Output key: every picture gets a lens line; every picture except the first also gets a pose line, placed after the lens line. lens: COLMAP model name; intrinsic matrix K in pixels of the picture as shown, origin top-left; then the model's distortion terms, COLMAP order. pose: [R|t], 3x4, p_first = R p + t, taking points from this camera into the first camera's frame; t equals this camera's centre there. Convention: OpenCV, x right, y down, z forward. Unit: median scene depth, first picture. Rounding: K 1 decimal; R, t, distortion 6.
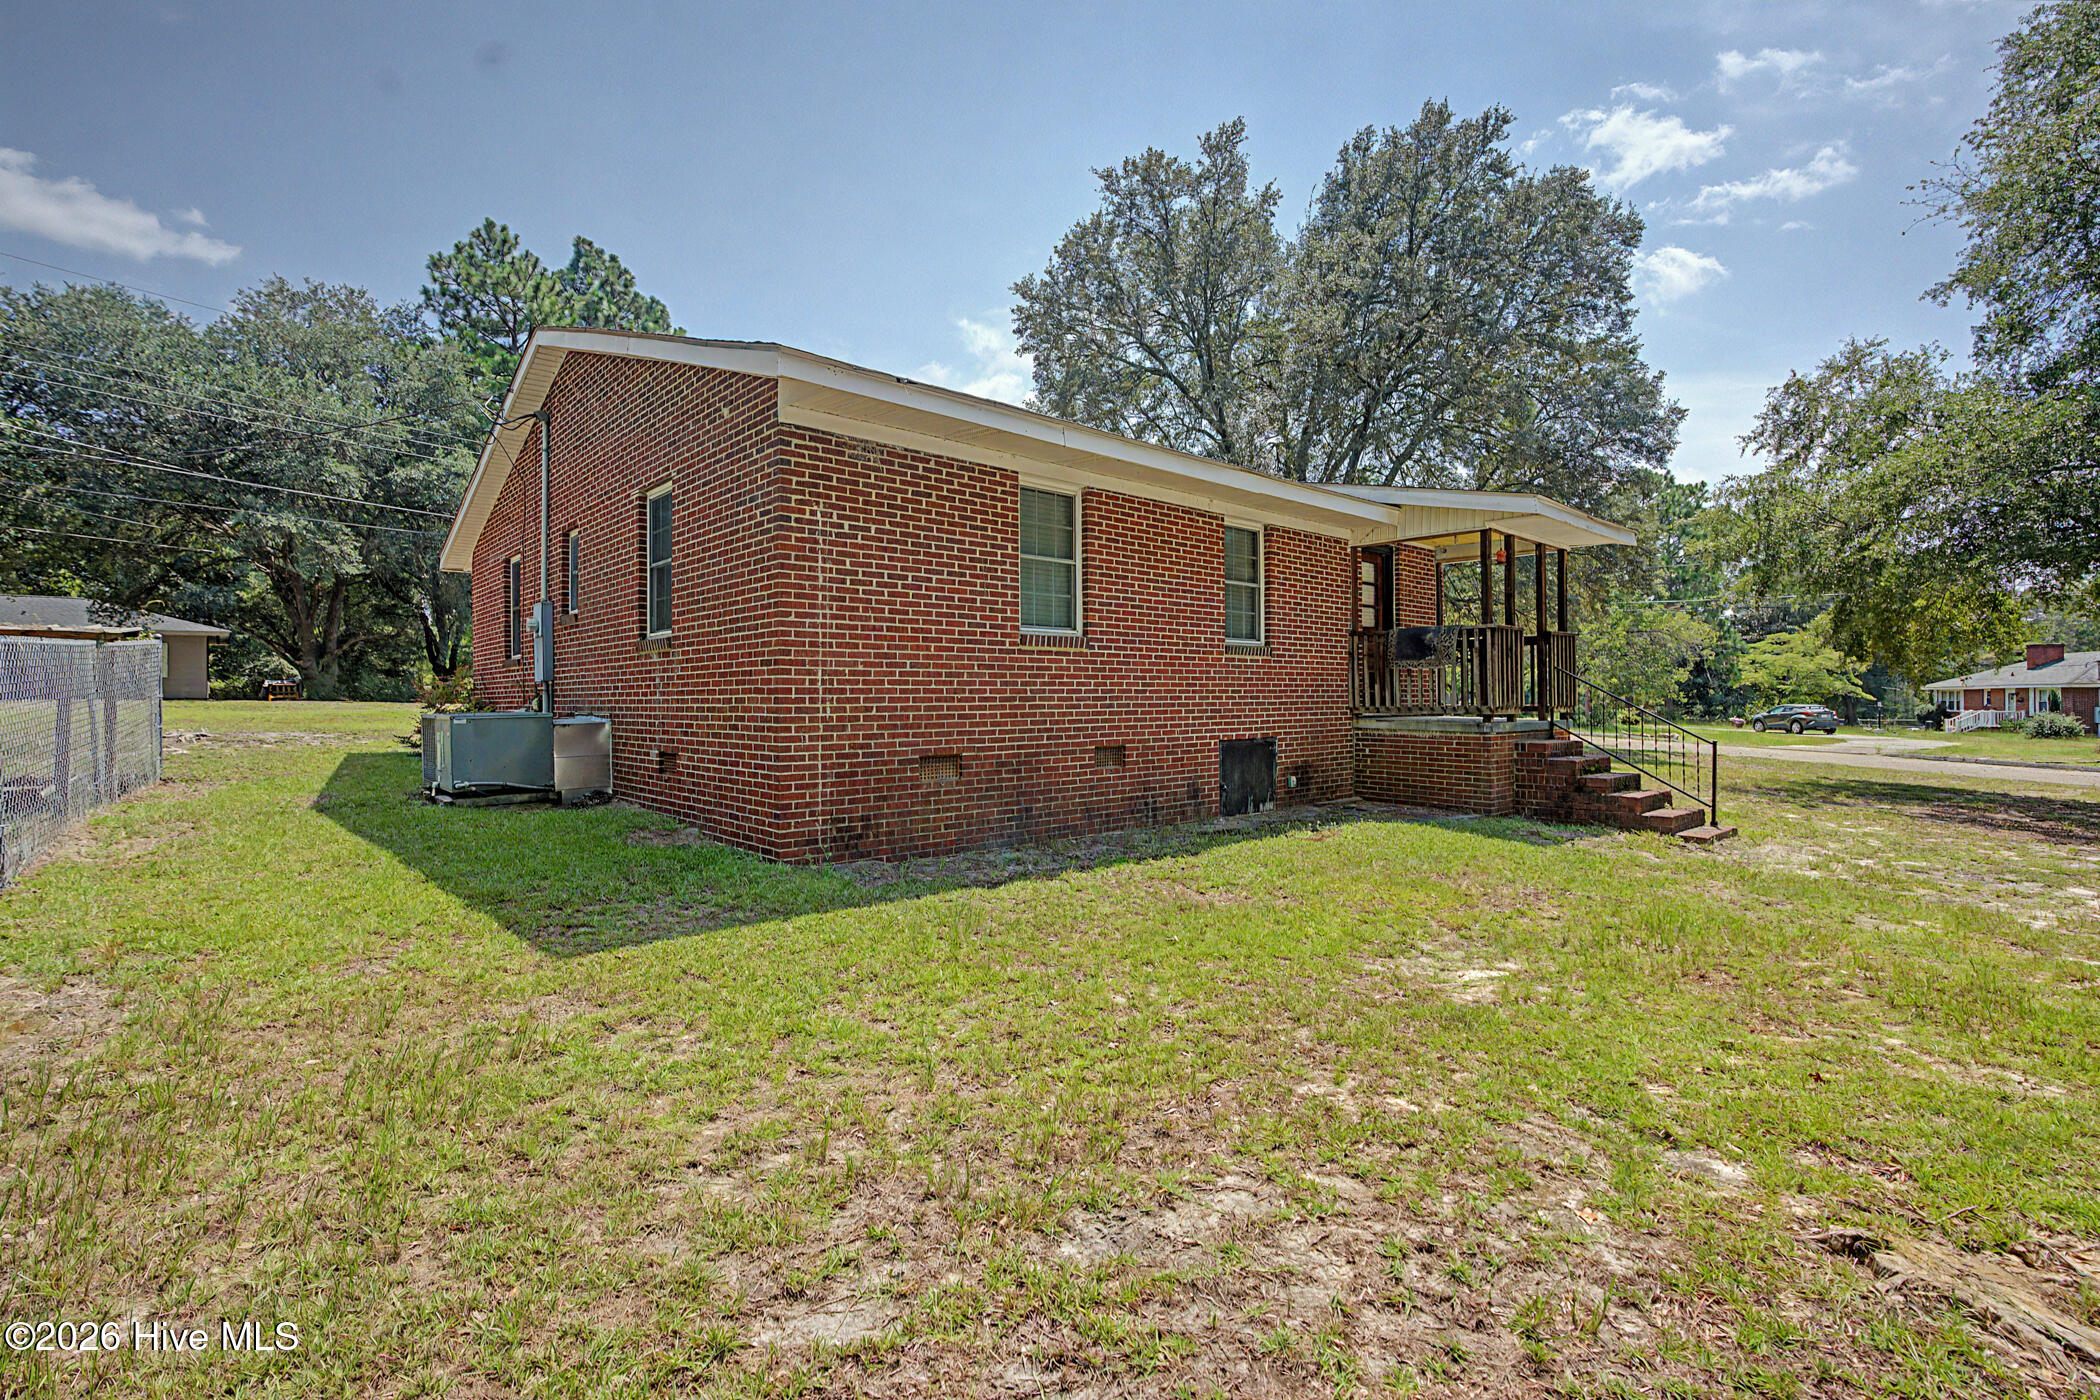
lens RADIAL K [[942.7, 0, 1041.1], [0, 942.7, 703.0], [0, 0, 1]] dist [-0.006688, 0.000008]
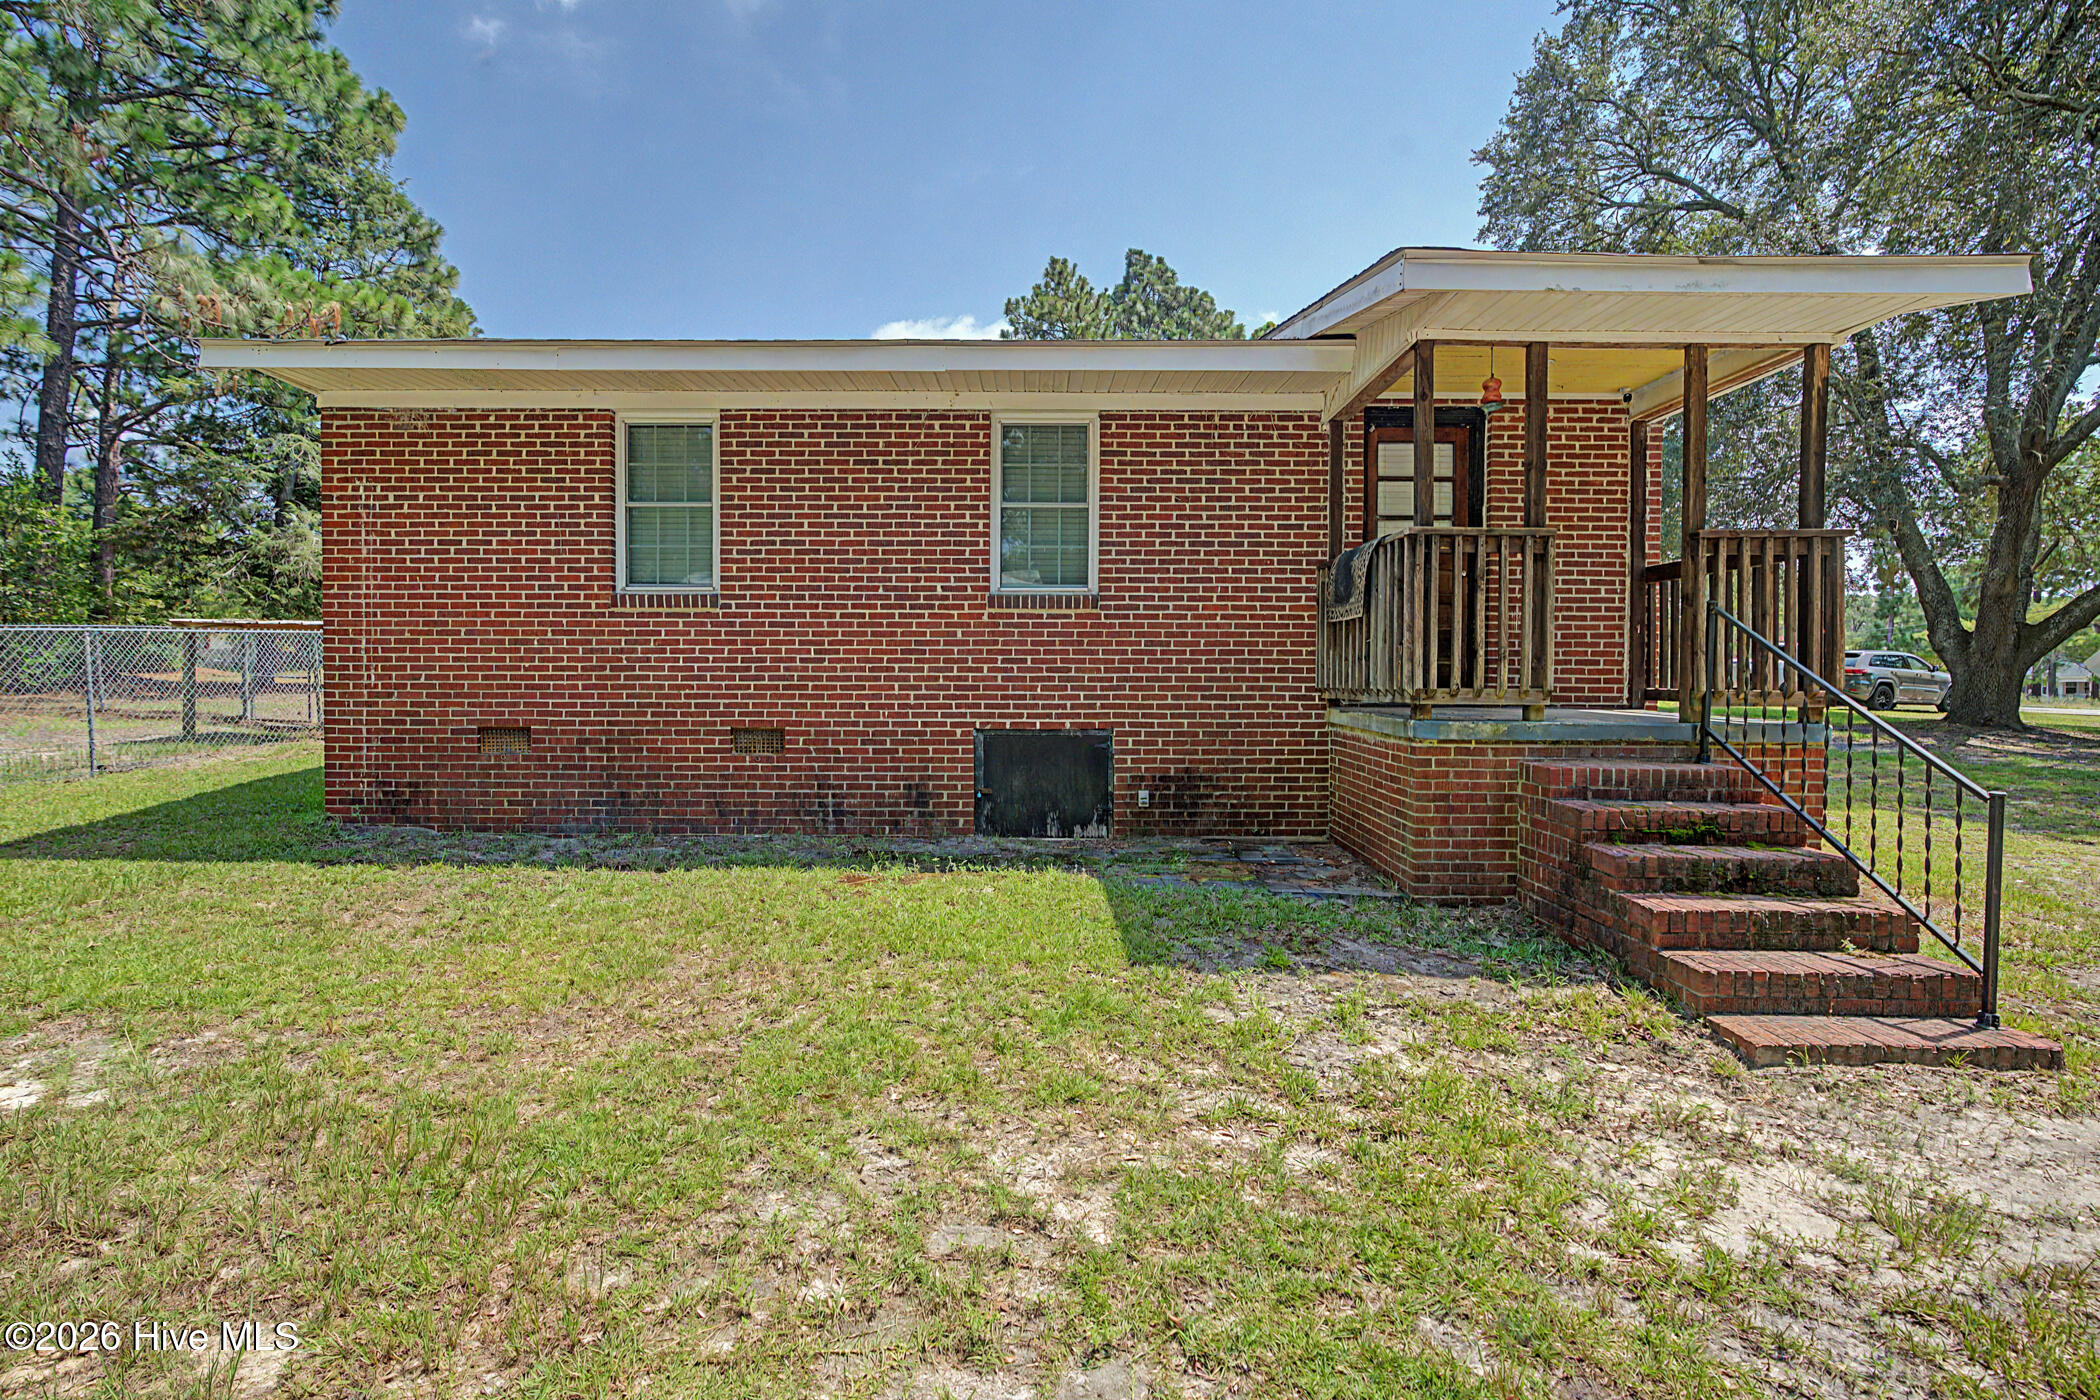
lens RADIAL K [[942.7, 0, 1041.1], [0, 942.7, 703.0], [0, 0, 1]] dist [-0.006688, 0.000008]
pose [[0.742428, 0.024629, -0.669473, 0.946960], [-0.010966, 0.999637, 0.024614, 0.002149], [0.669836, -0.010932, 0.742428, 0.674229]]
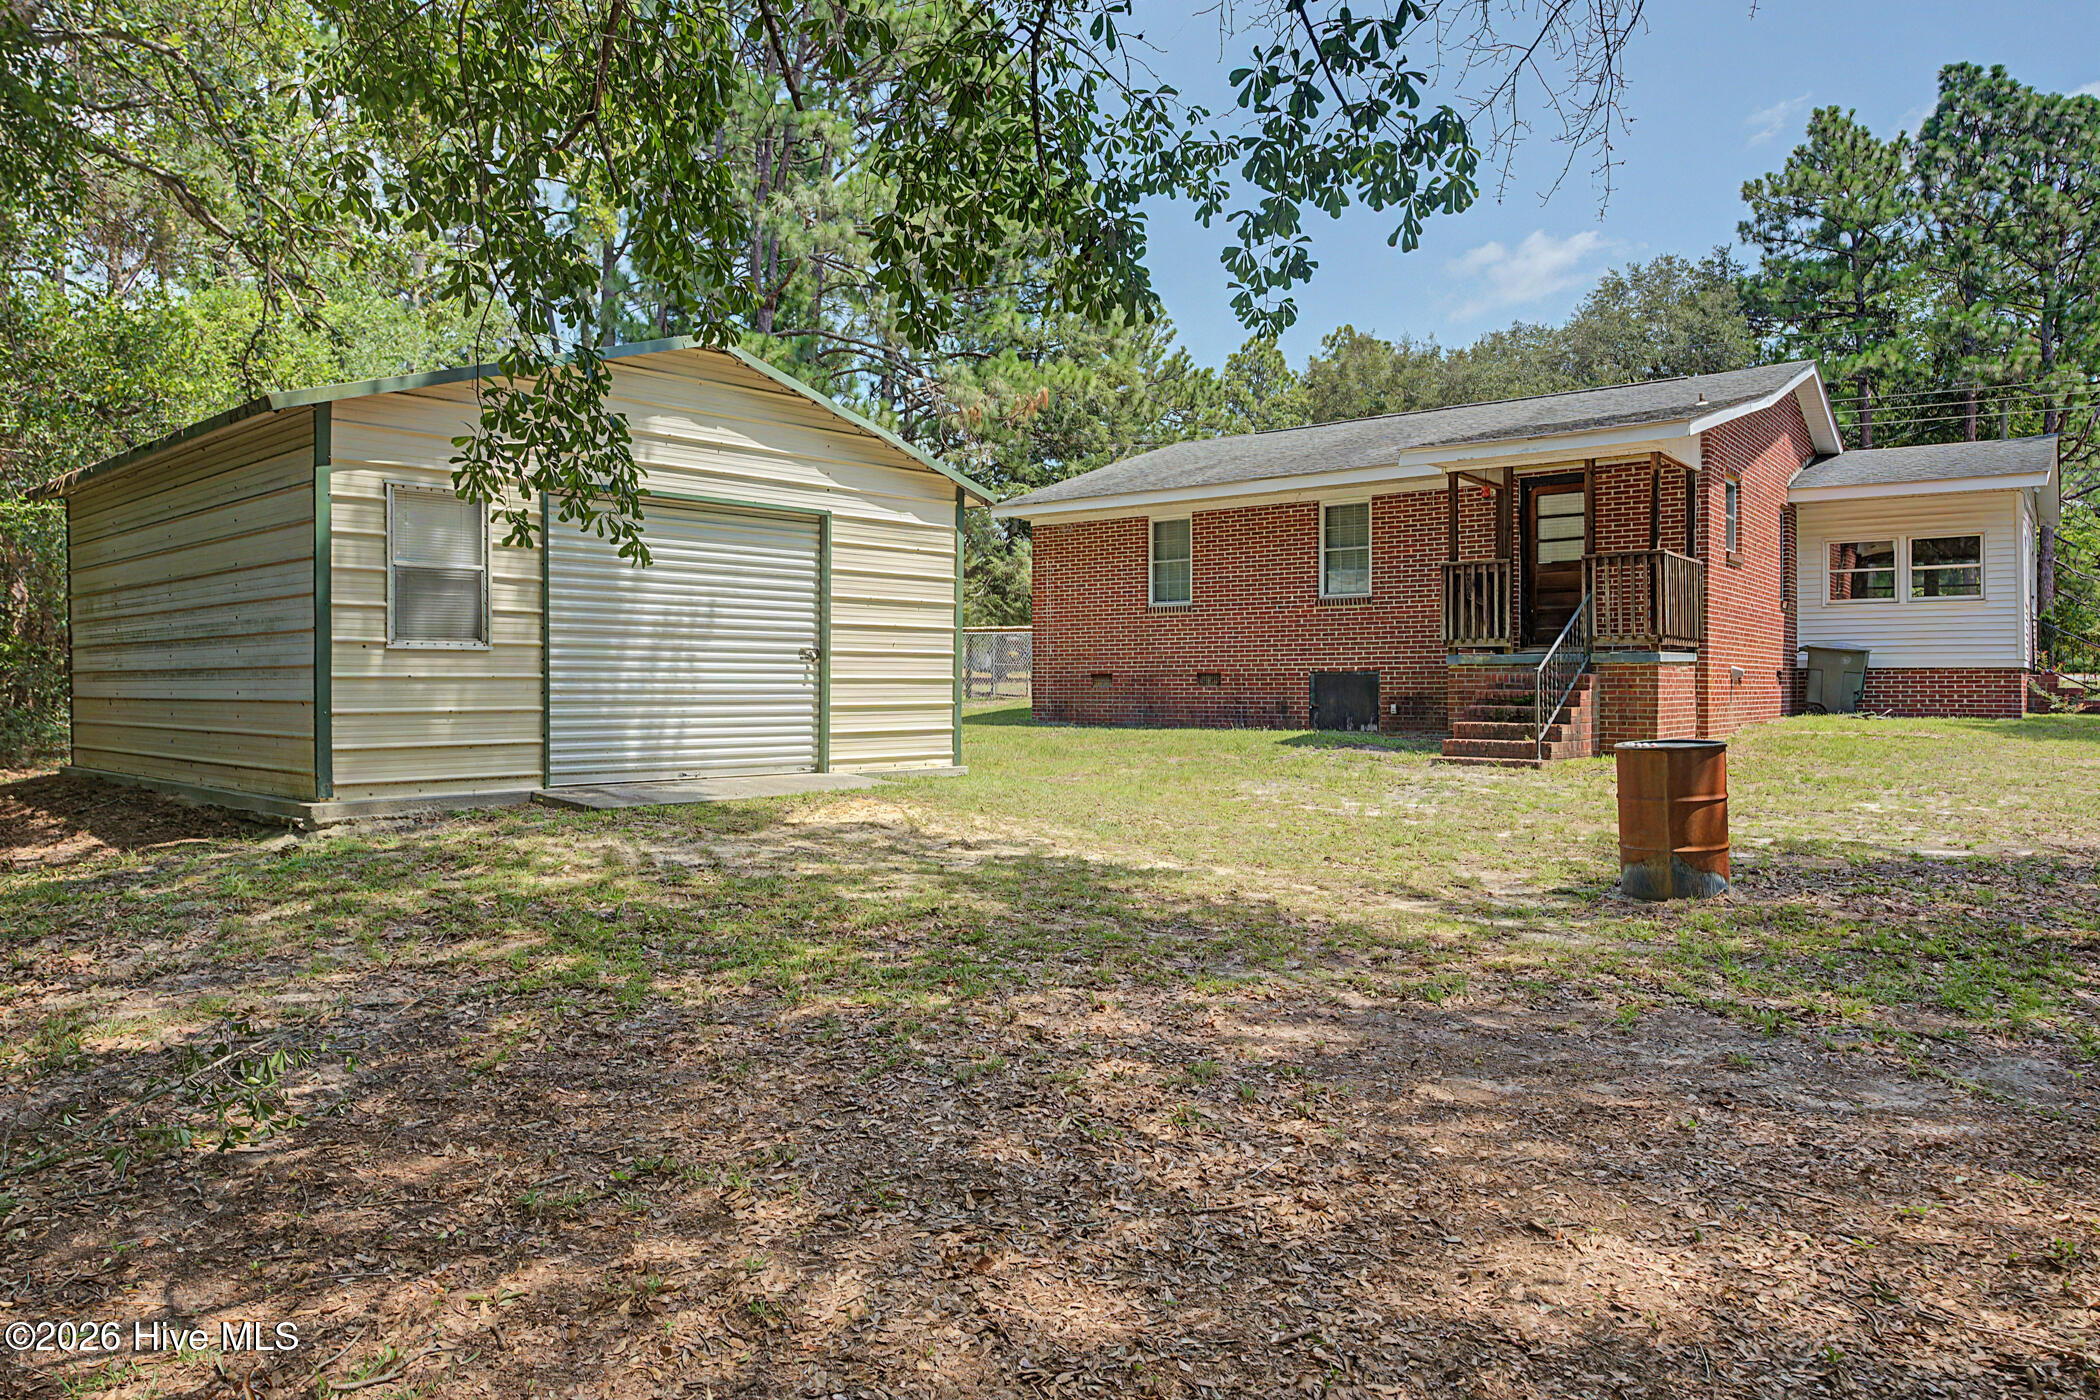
lens RADIAL K [[1392.3, 0, 1040.9], [0, 1392.3, 691.4], [0, 0, 1]] dist [0.006325, -0.003986]
pose [[0.185111, 0.004545, -0.982707, 2.759616], [-0.004804, 0.999982, 0.003720, 0.083286], [0.982706, 0.004032, 0.185130, 0.350291]]
